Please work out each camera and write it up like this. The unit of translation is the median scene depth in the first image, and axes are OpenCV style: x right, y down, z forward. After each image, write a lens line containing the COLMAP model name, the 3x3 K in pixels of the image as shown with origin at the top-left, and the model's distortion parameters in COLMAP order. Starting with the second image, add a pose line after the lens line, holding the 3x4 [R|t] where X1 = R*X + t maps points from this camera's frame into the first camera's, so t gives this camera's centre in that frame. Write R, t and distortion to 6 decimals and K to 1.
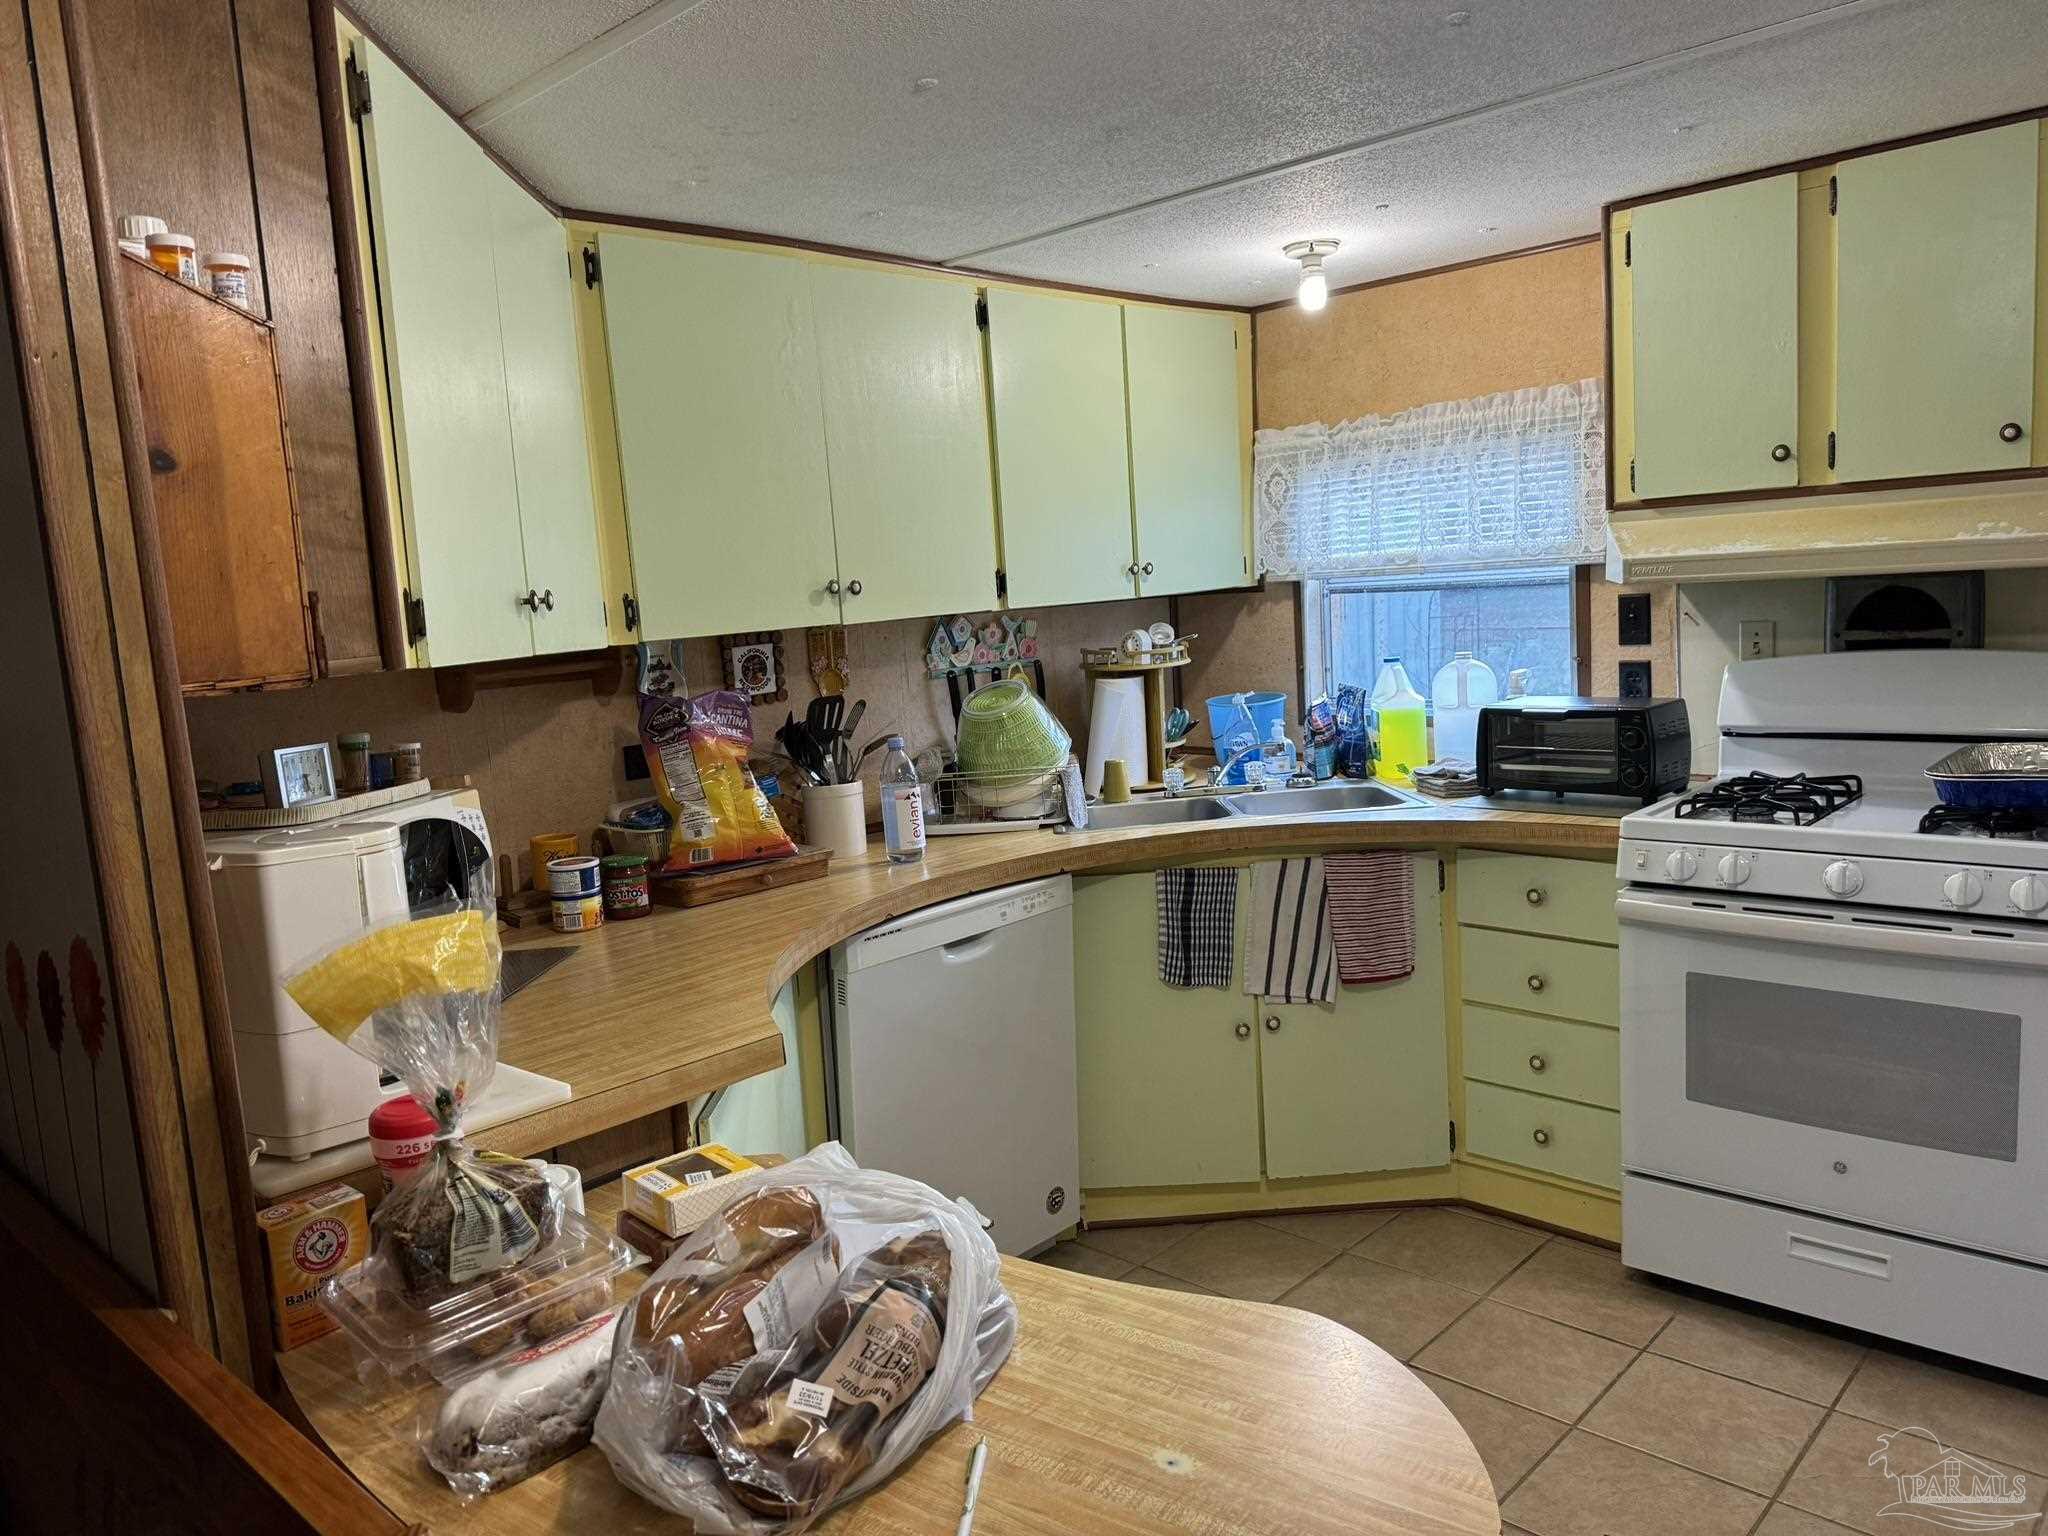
lens RADIAL K [[1423.0, 0, 1015.9], [0, 1423.0, 778.5], [0, 0, 1]] dist [0.022284, -0.030856]
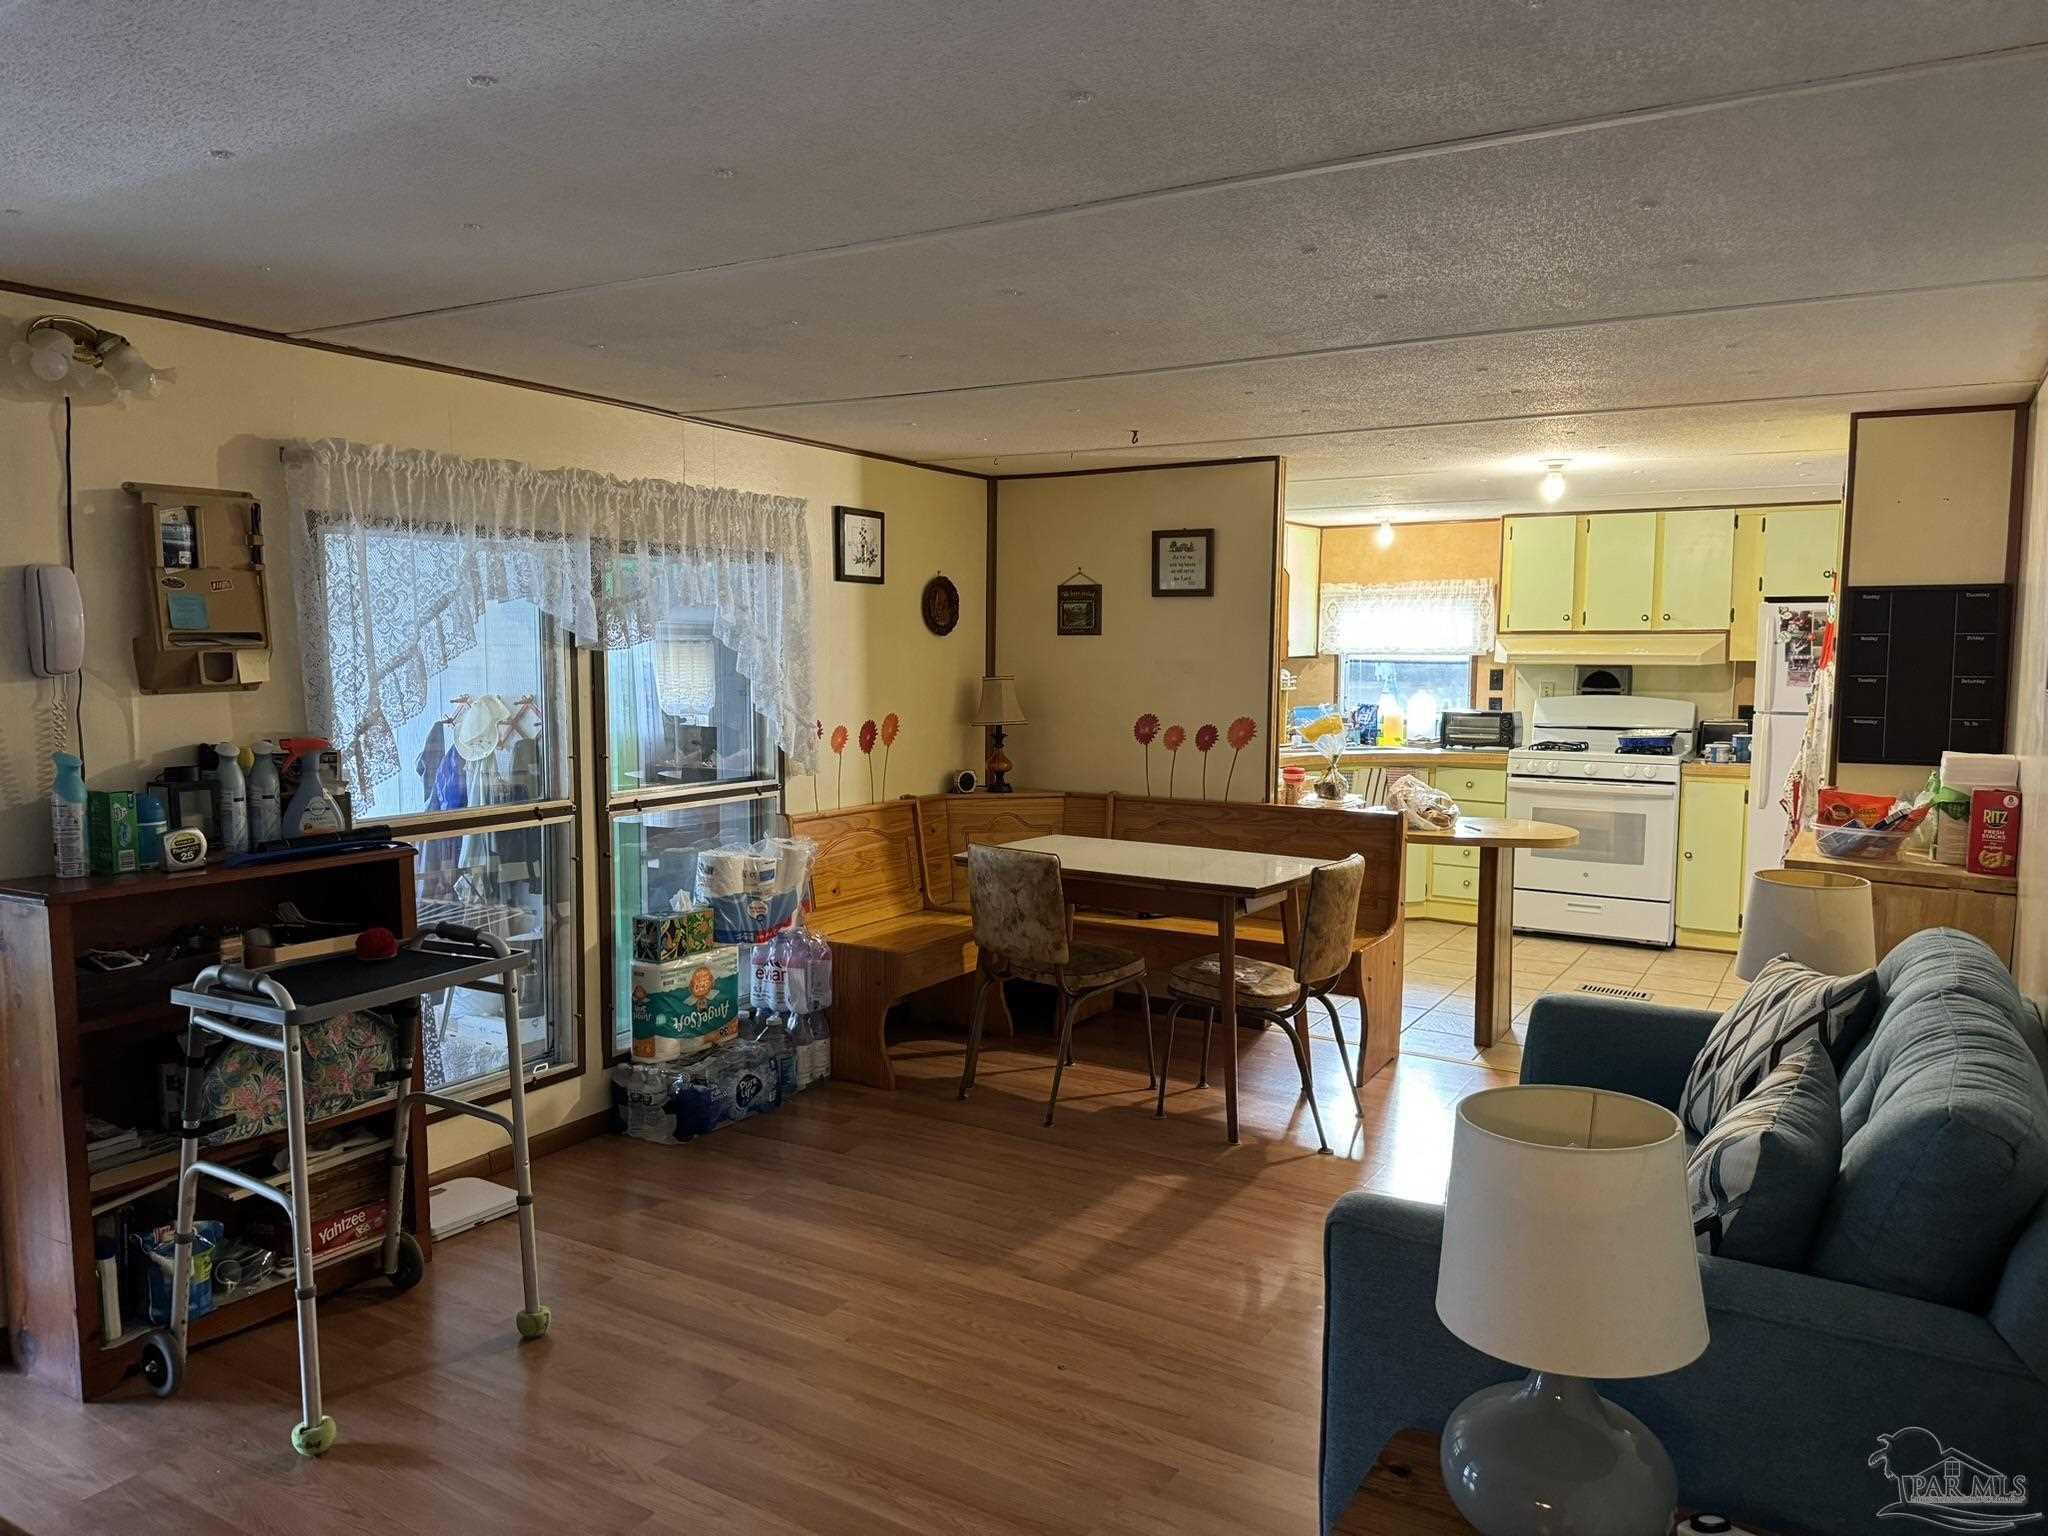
lens RADIAL K [[1423.0, 0, 1006.4], [0, 1423.0, 779.6], [0, 0, 1]] dist [0.022284, -0.030856]
pose [[0.973942, 0.046815, 0.221913, -0.939088], [-0.036289, 0.998025, -0.051279, 0.220103], [-0.223875, 0.041890, 0.973717, -1.197454]]
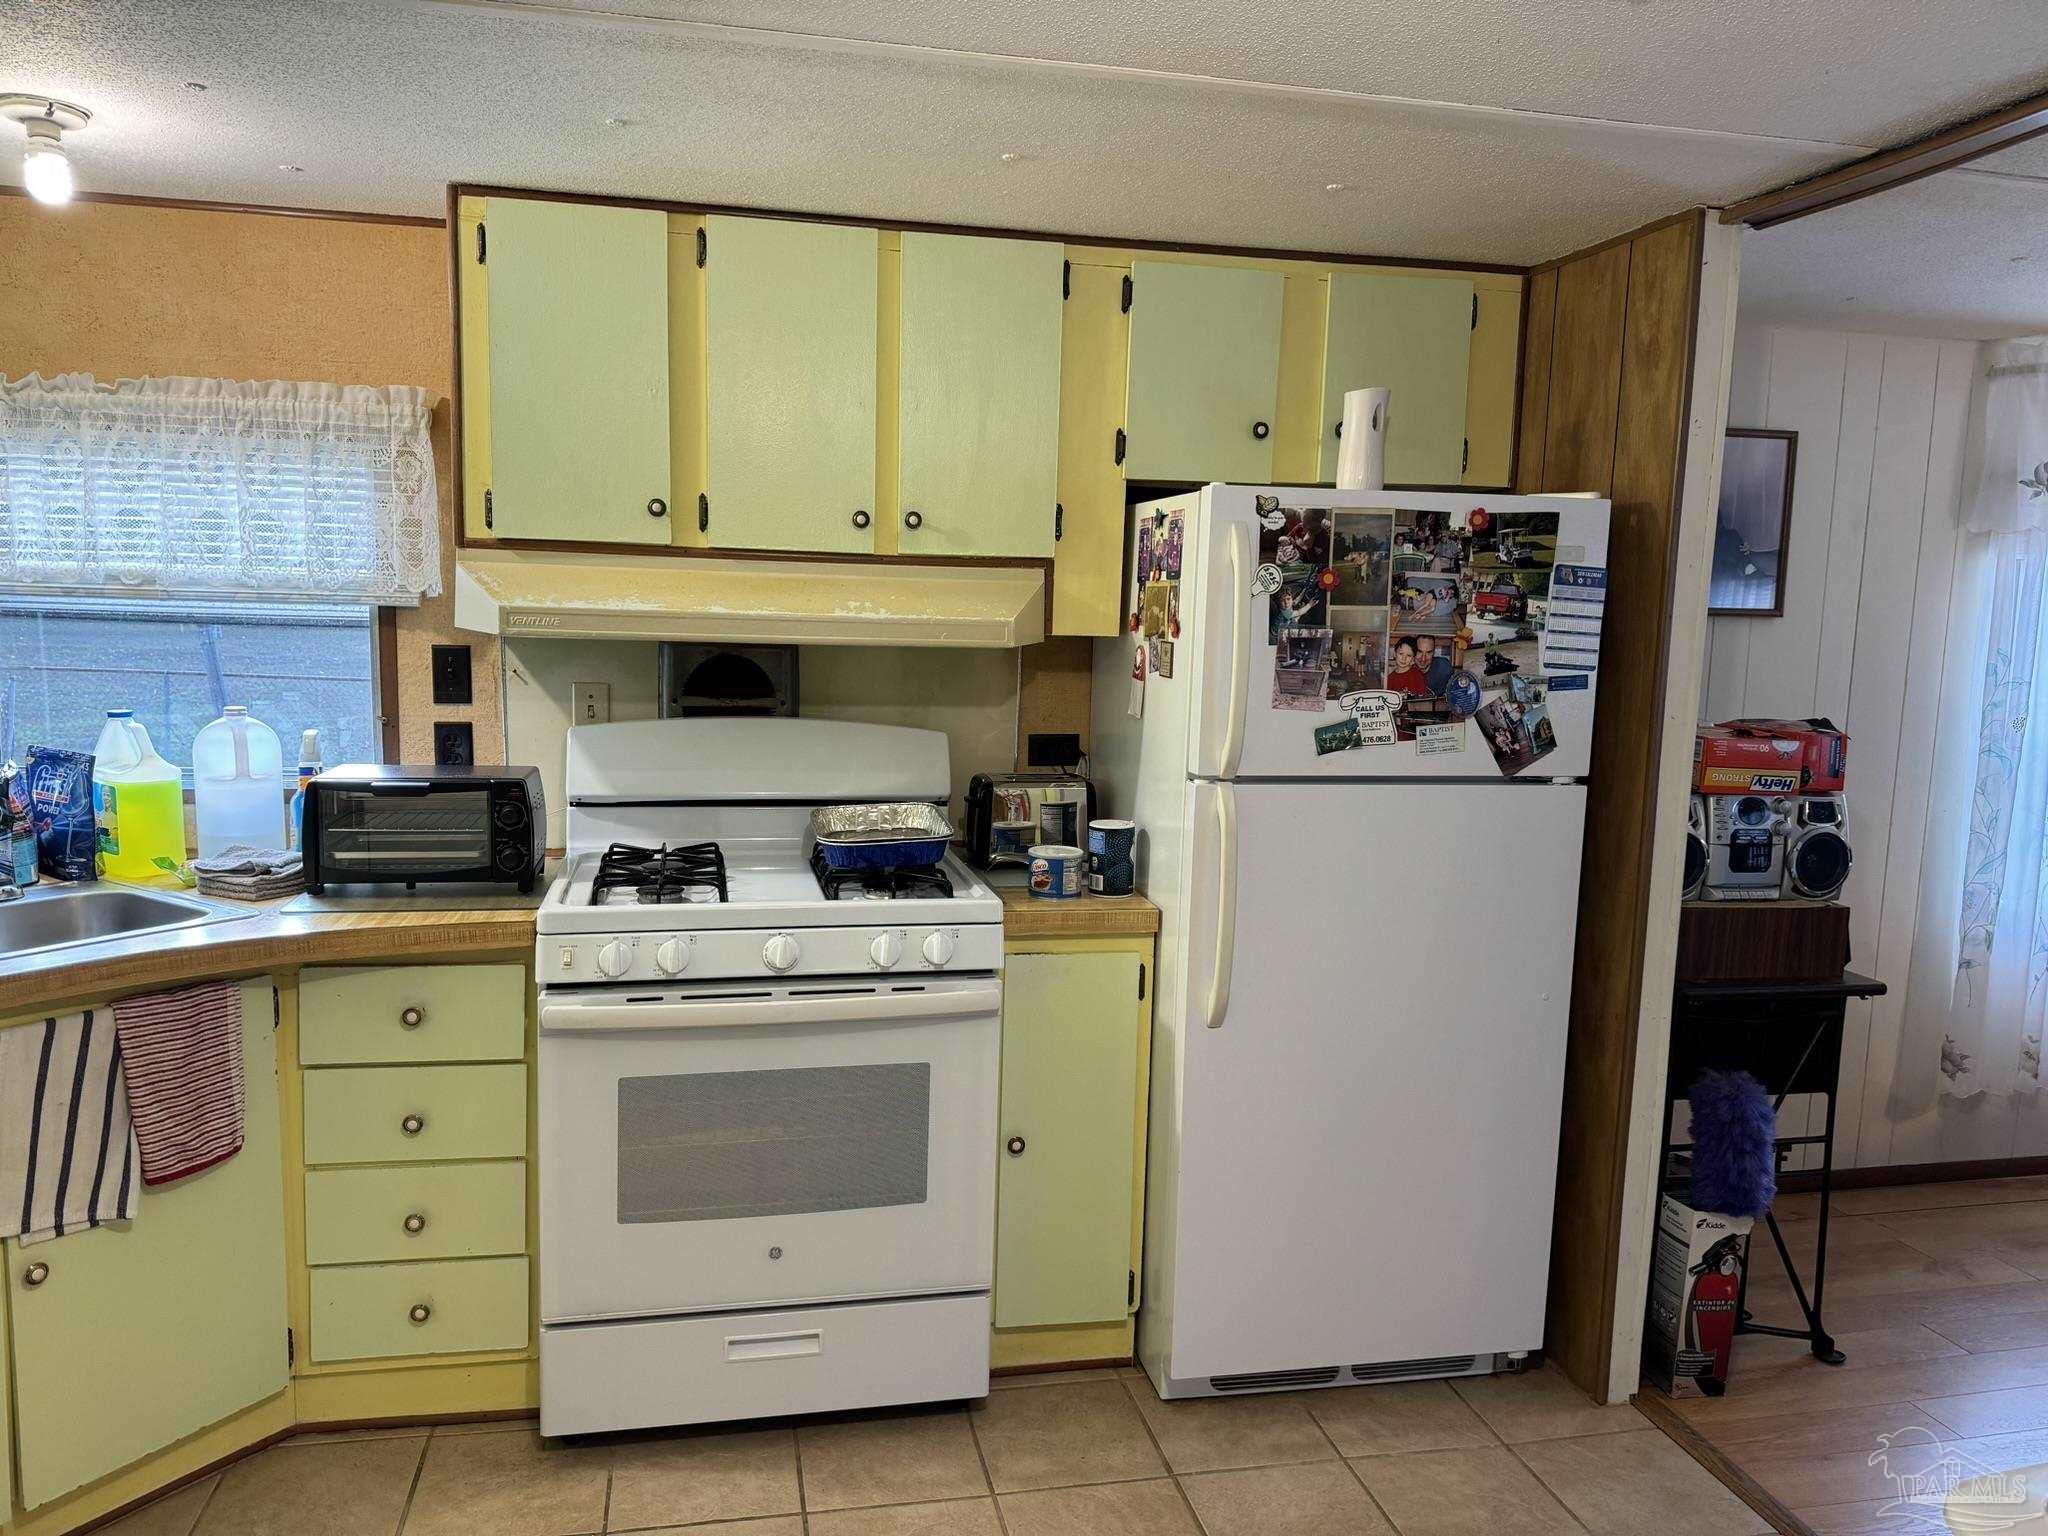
lens RADIAL K [[1423.0, 0, 978.8], [0, 1423.0, 781.2], [0, 0, 1]] dist [0.022284, -0.030856]
pose [[0.561826, -0.023759, 0.826914, -0.111780], [0.047386, 0.998871, -0.003496, -0.030347], [-0.825897, 0.041148, 0.562318, 0.268198]]
